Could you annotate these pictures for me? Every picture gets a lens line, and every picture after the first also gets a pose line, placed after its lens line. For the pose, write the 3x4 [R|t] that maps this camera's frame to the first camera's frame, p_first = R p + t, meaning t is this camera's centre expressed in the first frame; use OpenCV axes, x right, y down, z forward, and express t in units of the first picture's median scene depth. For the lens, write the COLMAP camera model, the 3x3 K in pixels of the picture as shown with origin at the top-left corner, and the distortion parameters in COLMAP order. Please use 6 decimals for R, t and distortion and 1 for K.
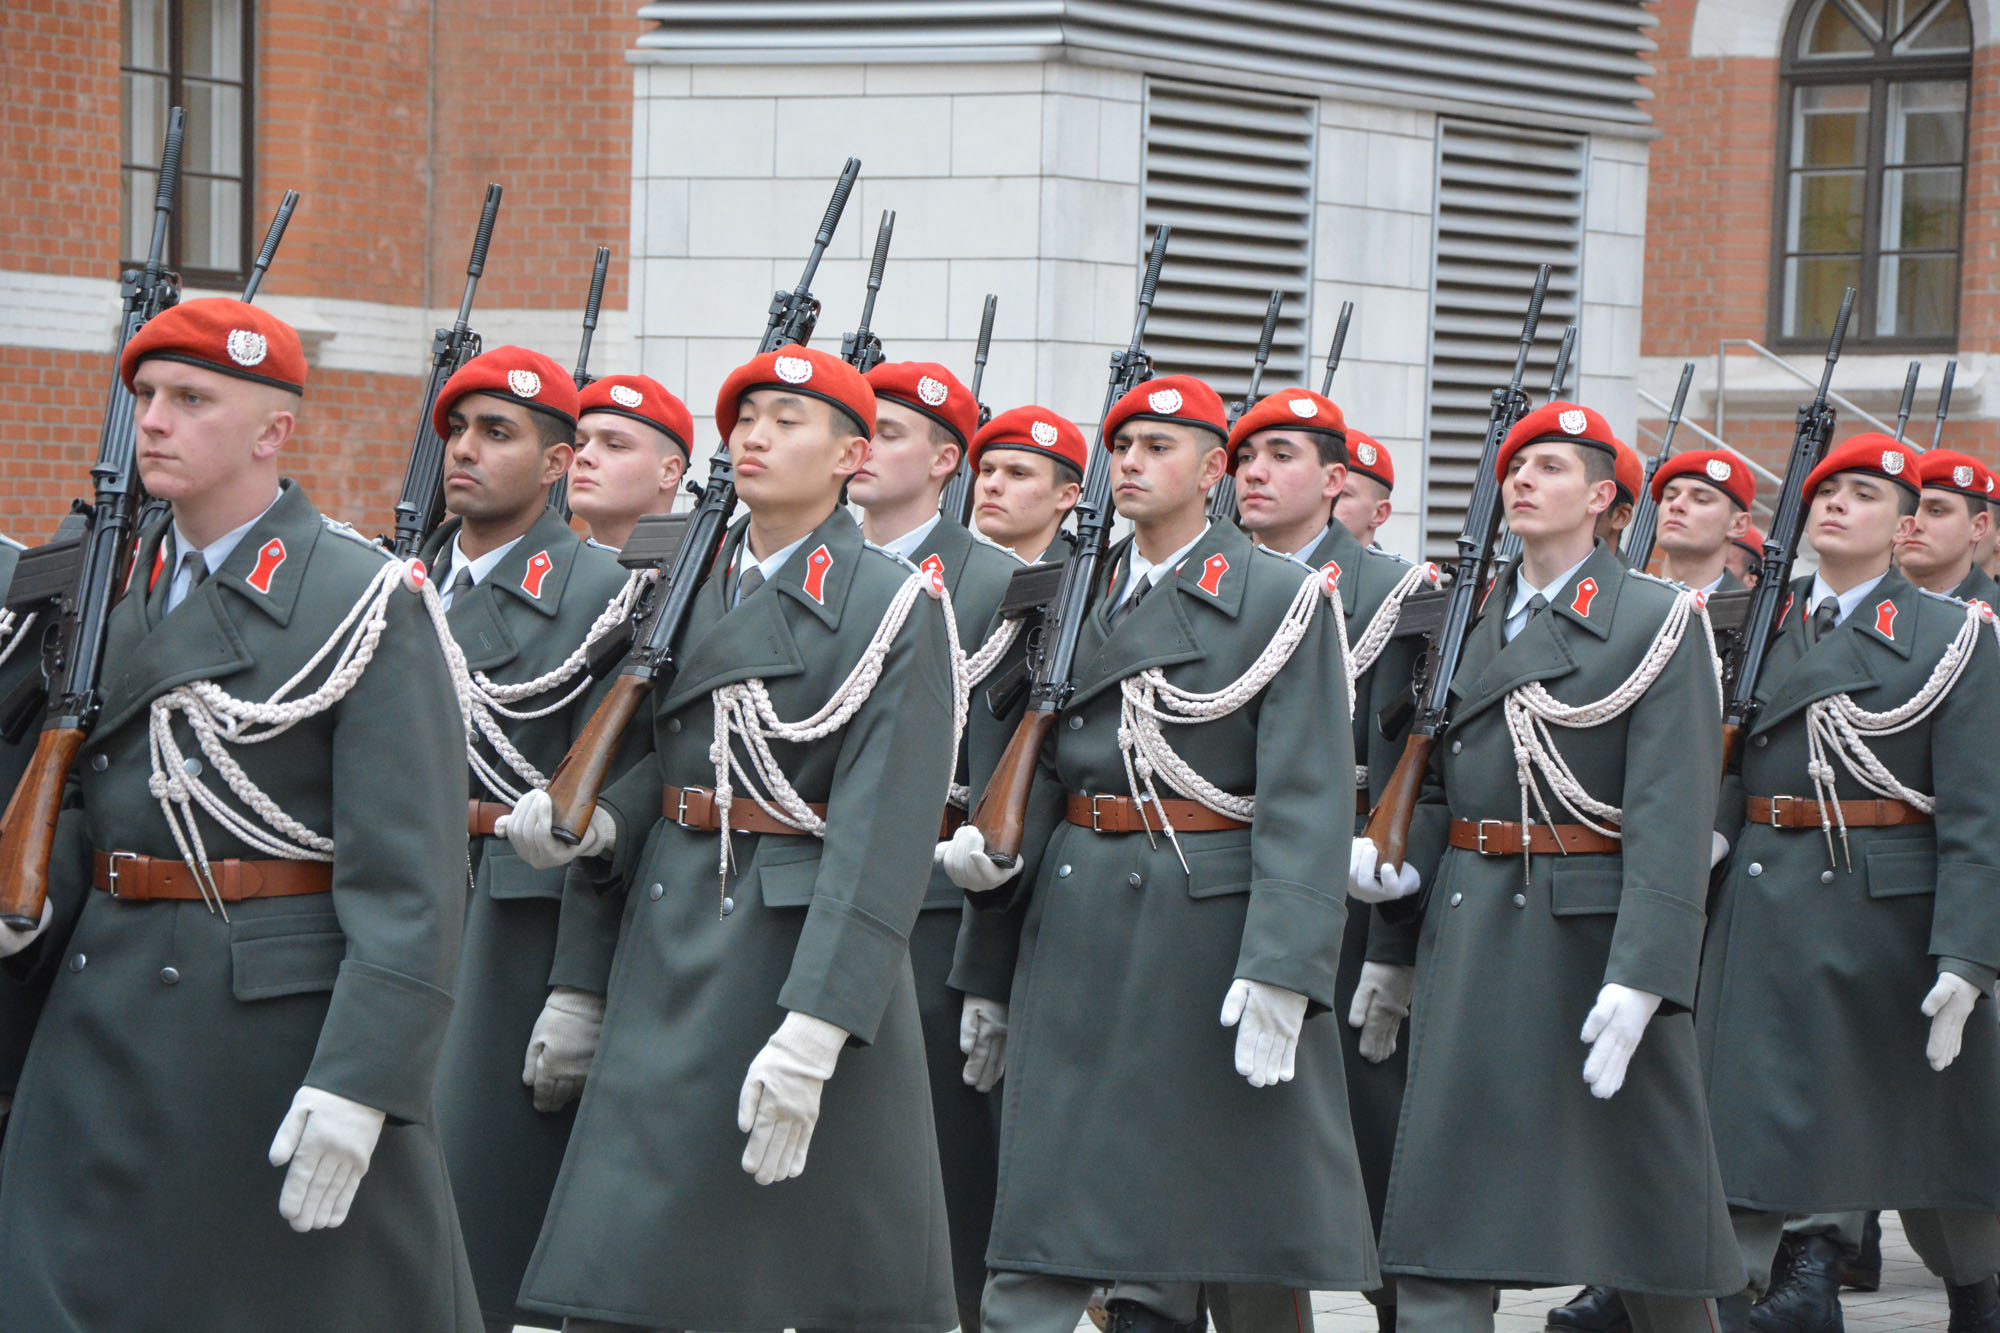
lens RADIAL K [[6668.6, 0, 1000.0], [0, 6668.6, 666.5], [0, 0, 1]] dist [1.370108, -0.393323]
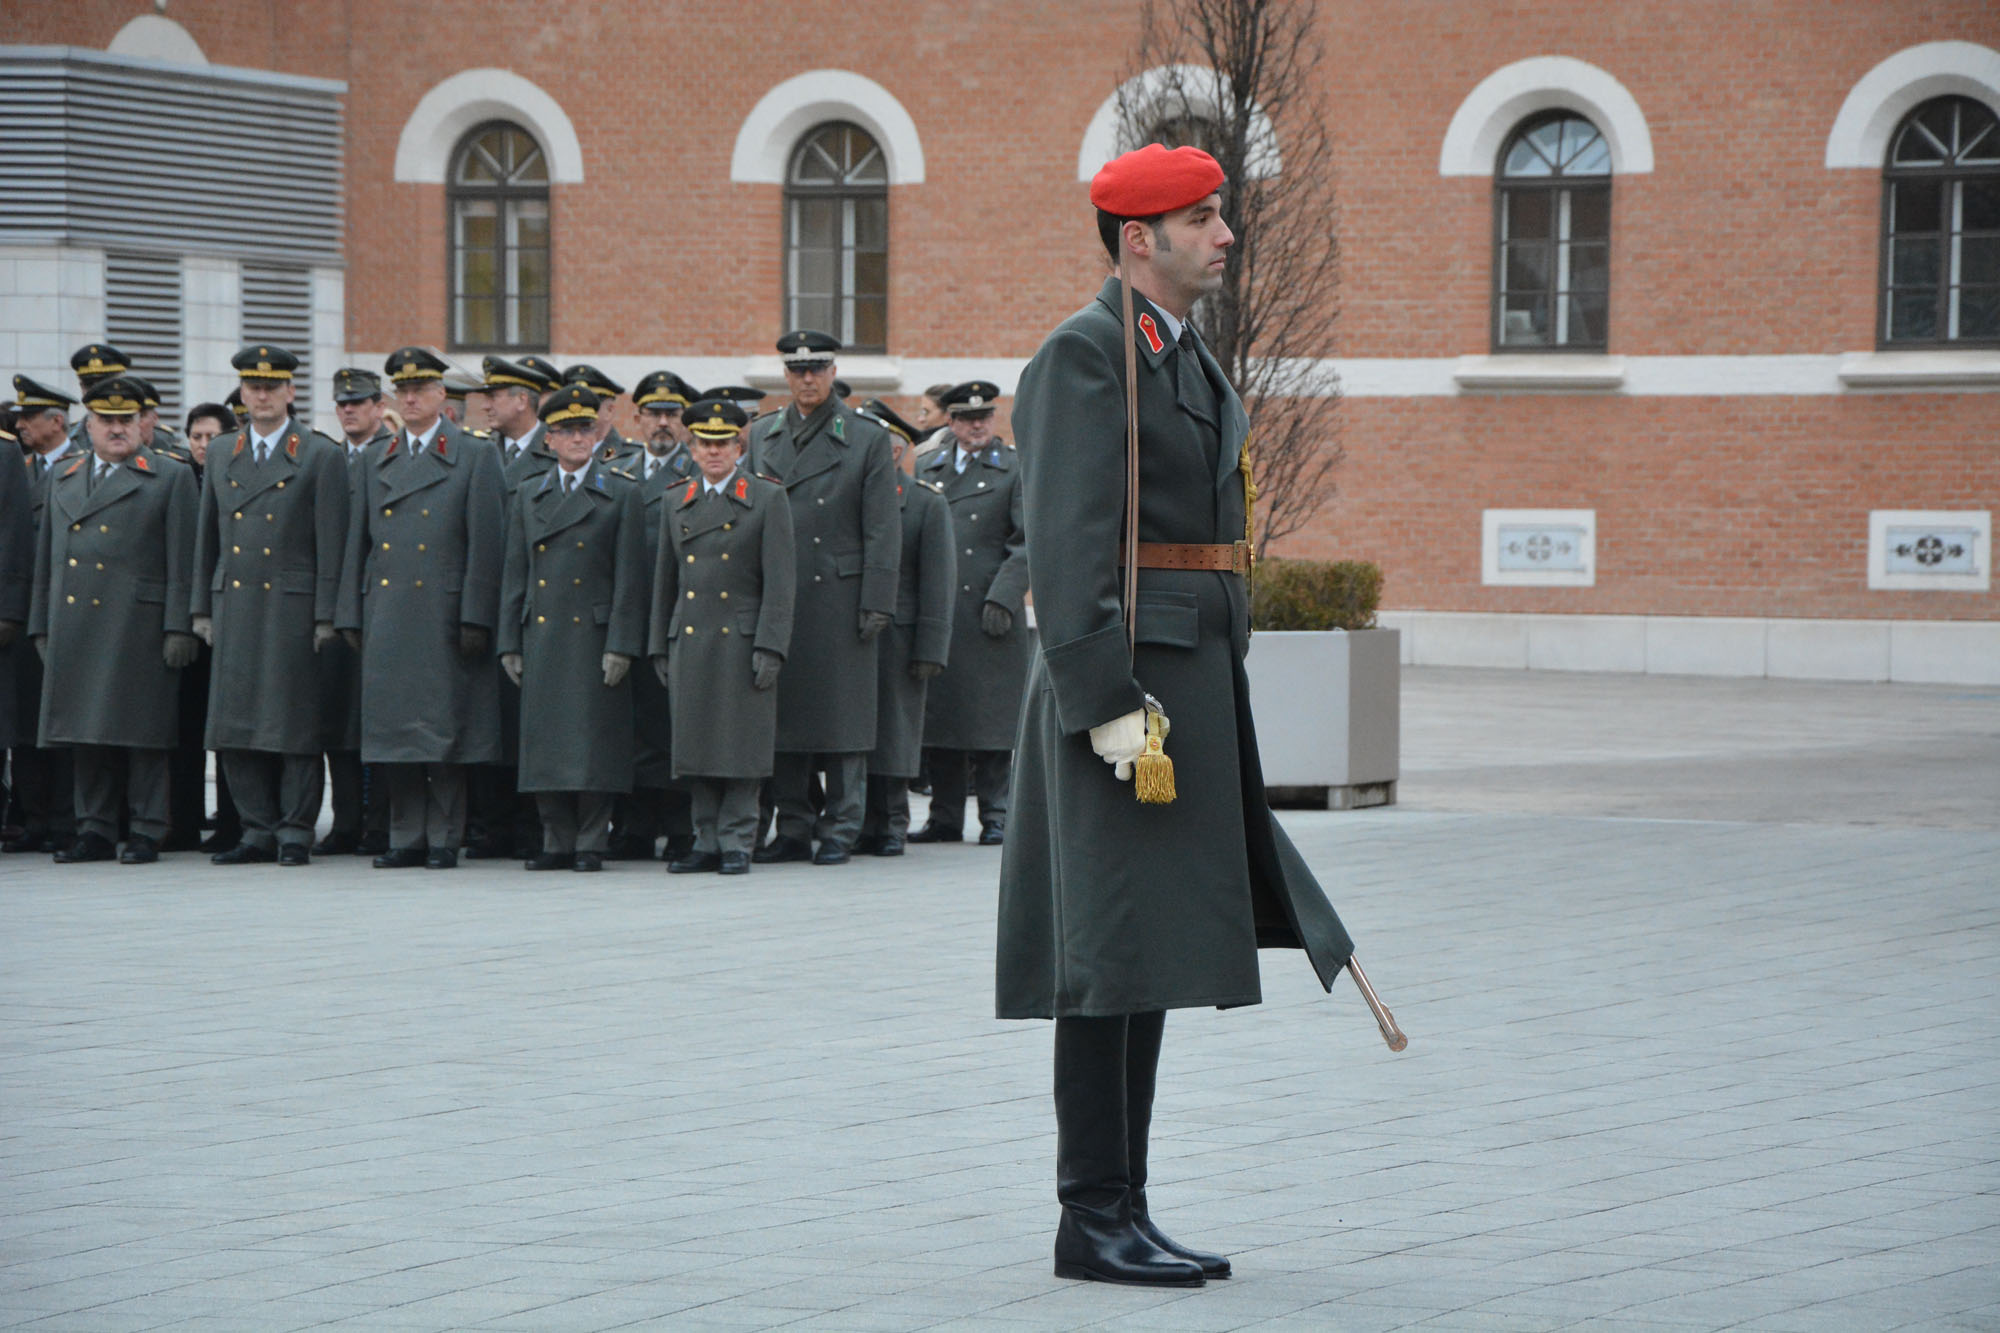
lens RADIAL K [[7923.2, 0, 972.4], [0, 7923.2, 702.5], [0, 0, 1]] dist [1.399715, 3.282418]
pose [[0.989419, -0.018781, 0.143862, -0.051332], [0.017338, 0.999786, 0.011280, 0.023474], [-0.144043, -0.008667, 0.989533, -1.061553]]
